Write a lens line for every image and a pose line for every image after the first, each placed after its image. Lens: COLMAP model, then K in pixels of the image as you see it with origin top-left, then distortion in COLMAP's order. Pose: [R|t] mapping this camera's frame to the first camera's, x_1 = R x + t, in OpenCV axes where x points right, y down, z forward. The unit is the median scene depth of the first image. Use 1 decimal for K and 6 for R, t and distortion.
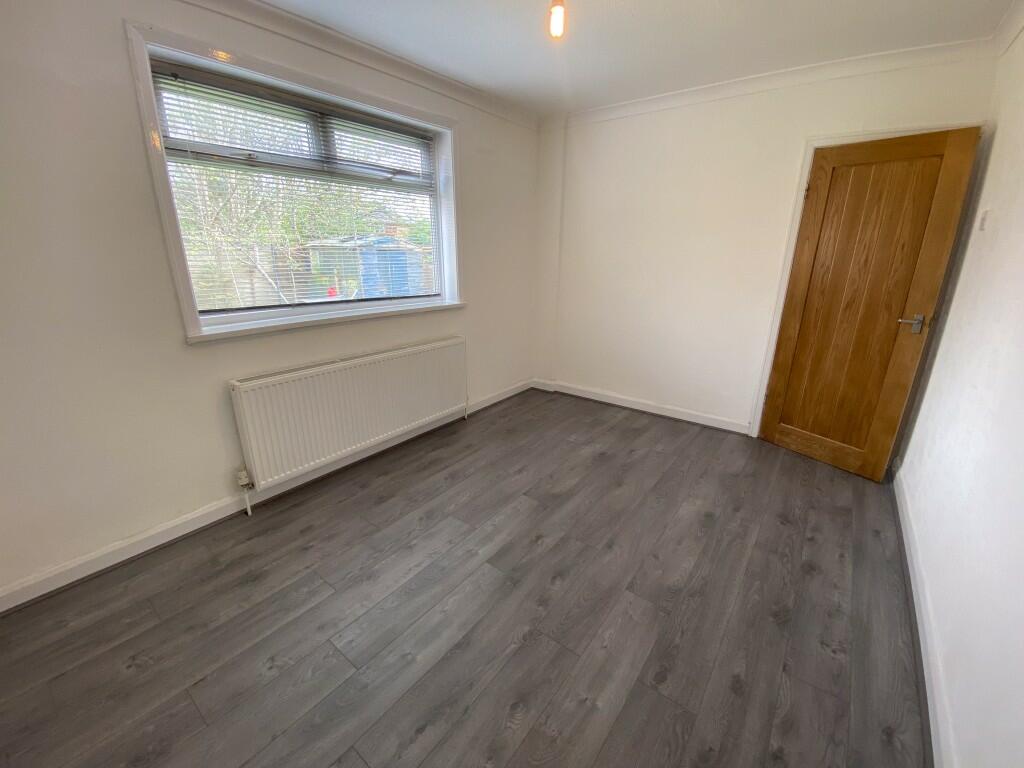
lens RADIAL K [[414.5, 0, 510.7], [0, 414.5, 384.2], [0, 0, 1]] dist [0.028465, -0.025438]
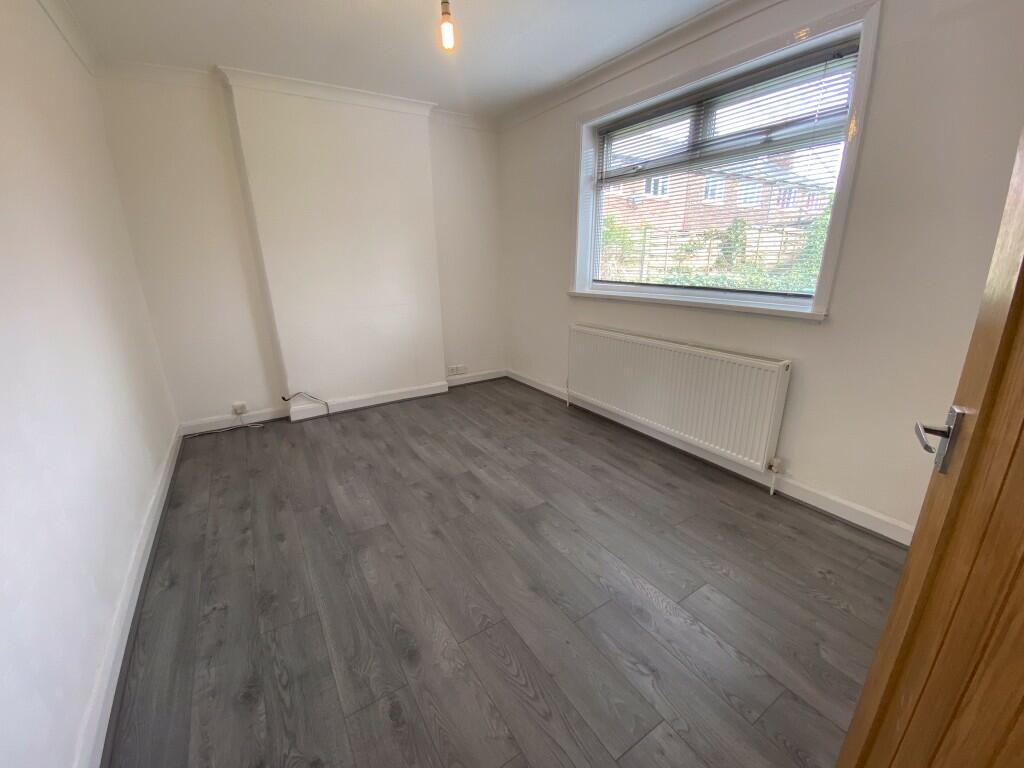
lens RADIAL K [[414.5, 0, 510.7], [0, 414.5, 384.2], [0, 0, 1]] dist [0.028465, -0.025438]
pose [[-0.335869, 0.281255, -0.898937, 0.940880], [-0.275717, 0.883217, 0.379352, -0.336365], [0.900651, 0.375265, -0.219098, 1.212132]]
